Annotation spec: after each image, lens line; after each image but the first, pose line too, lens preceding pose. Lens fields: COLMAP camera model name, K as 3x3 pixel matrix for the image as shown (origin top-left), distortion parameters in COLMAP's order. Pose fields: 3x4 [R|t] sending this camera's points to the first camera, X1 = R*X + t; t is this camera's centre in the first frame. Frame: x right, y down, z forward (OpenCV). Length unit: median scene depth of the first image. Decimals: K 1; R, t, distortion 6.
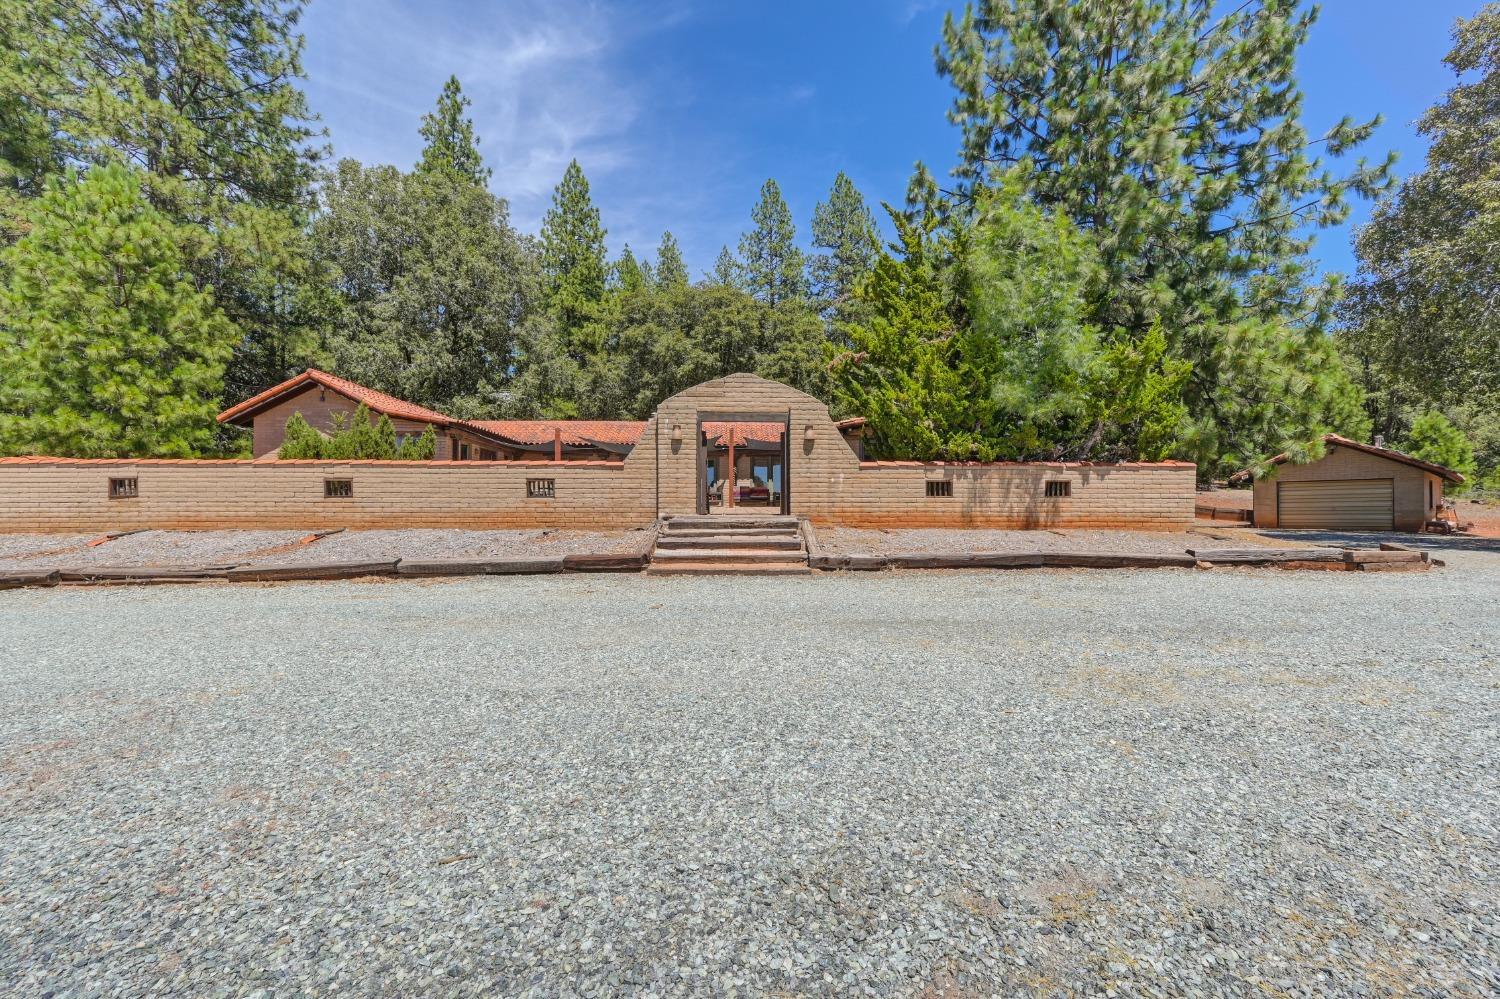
lens RADIAL K [[592.6, 0, 755.7], [0, 592.6, 492.9], [0, 0, 1]] dist [0.000007, 0.000240]
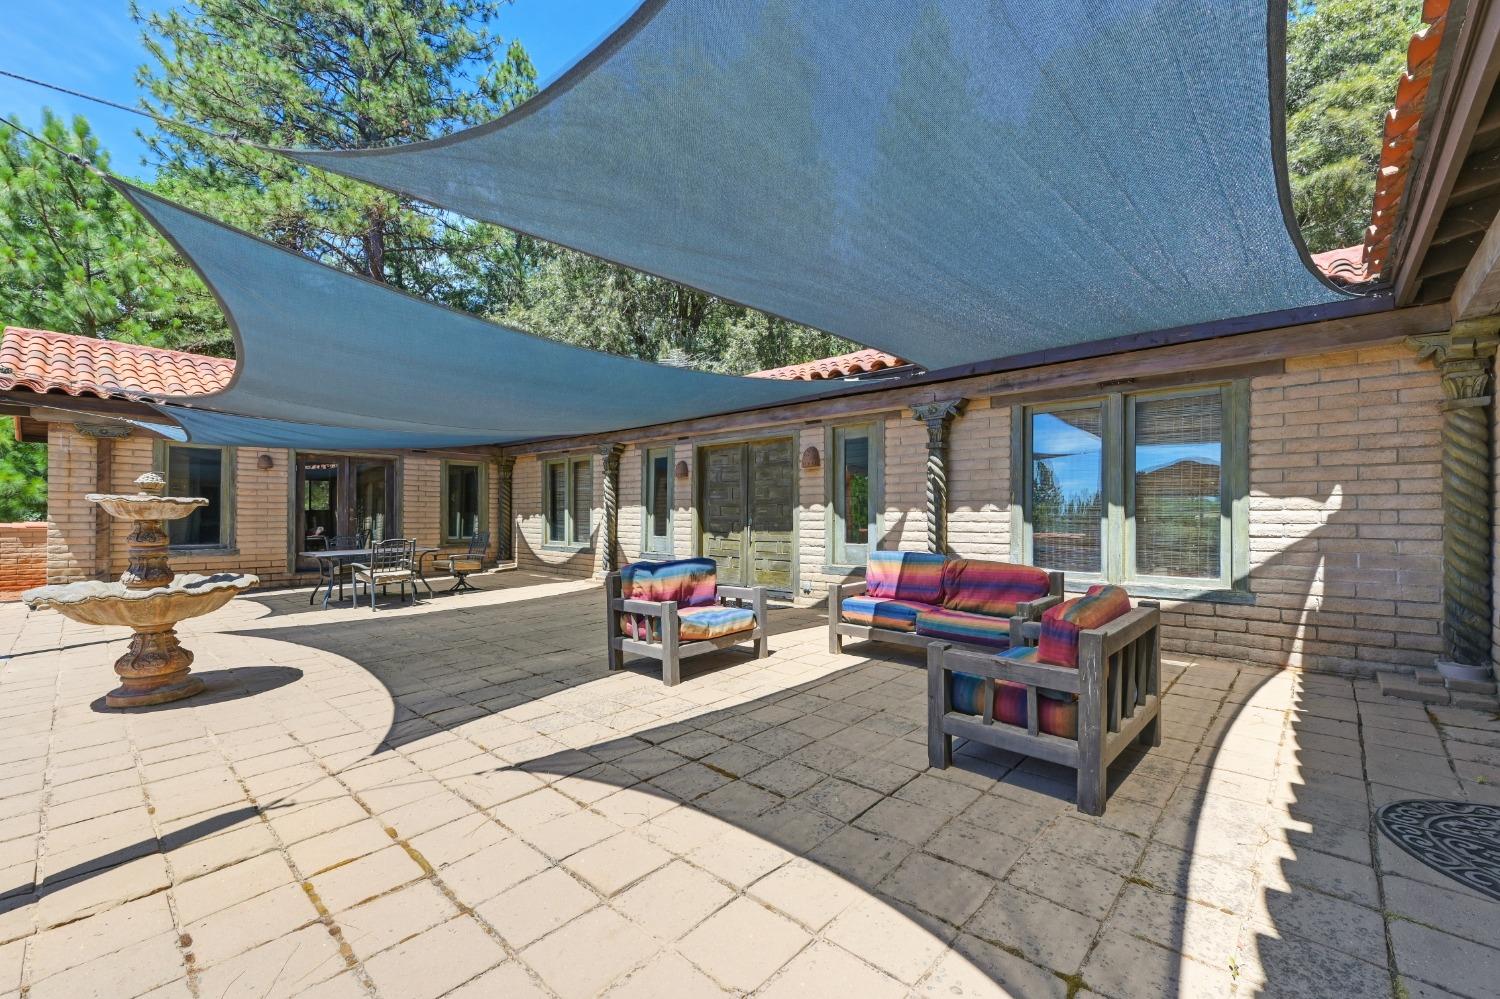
lens RADIAL K [[631.2, 0, 749.8], [0, 631.2, 507.9], [0, 0, 1]] dist [0.004813, -0.001312]
pose [[0.713557, -0.010265, -0.700522, 0.057495], [0.022848, 0.999702, 0.008624, -0.019027], [0.700224, -0.022159, 0.713579, 0.532166]]
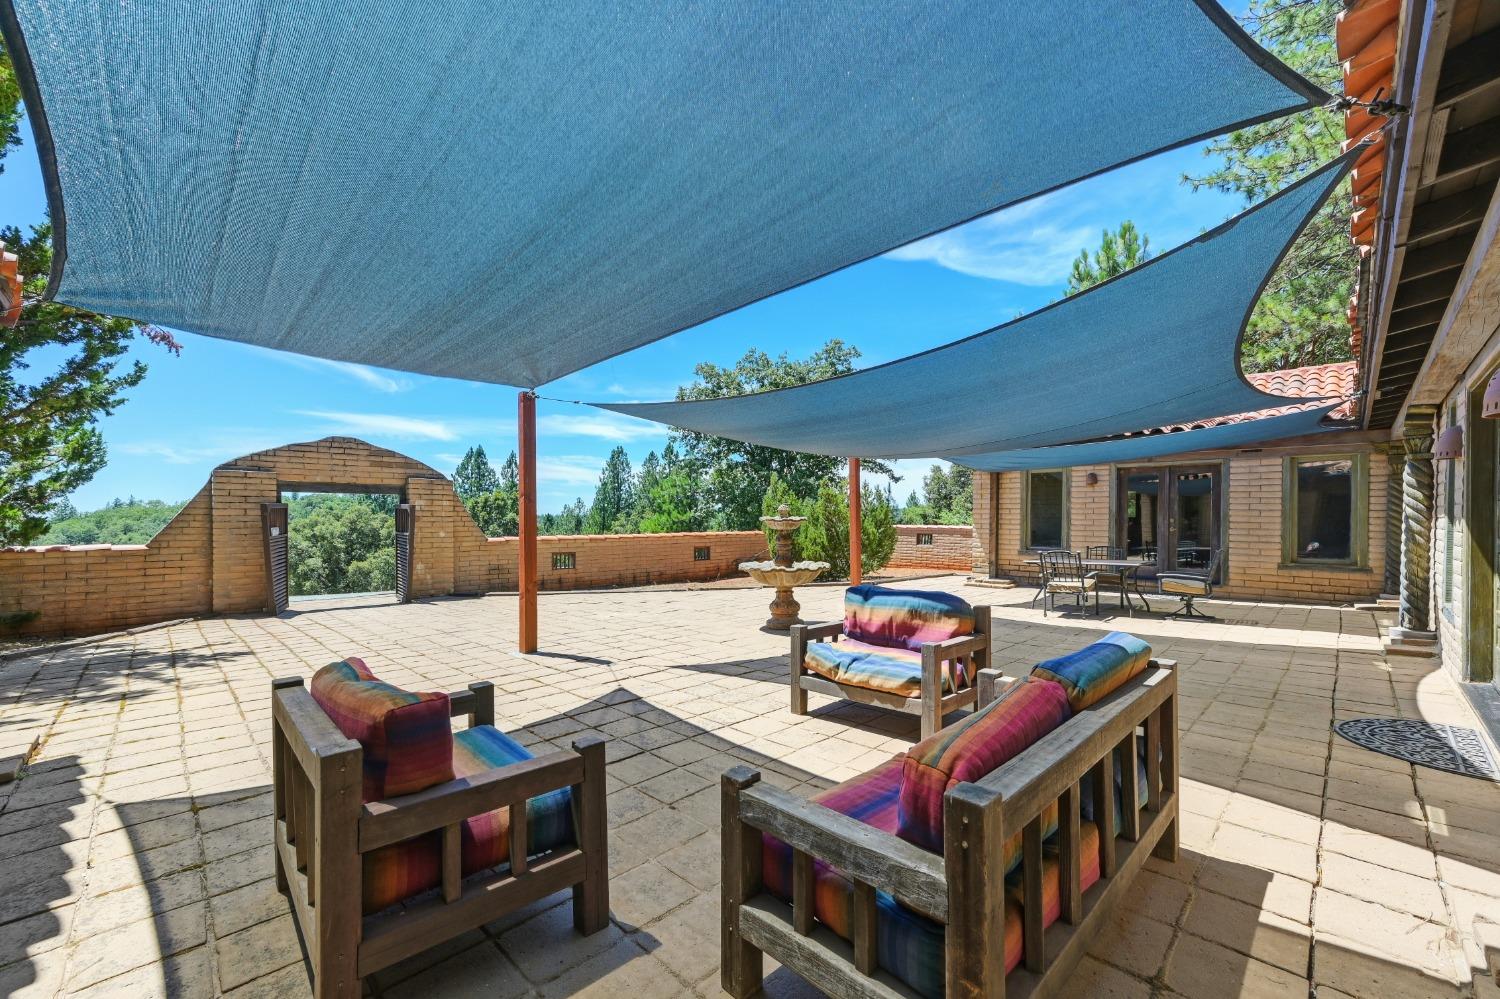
lens RADIAL K [[592.6, 0, 754.8], [0, 592.6, 524.1], [0, 0, 1]] dist [0.000007, 0.000240]
pose [[-0.730294, 0.003387, -0.683124, 0.041667], [0.018069, 0.999734, -0.014359, -0.017563], [0.682894, -0.022830, -0.730161, 0.680703]]
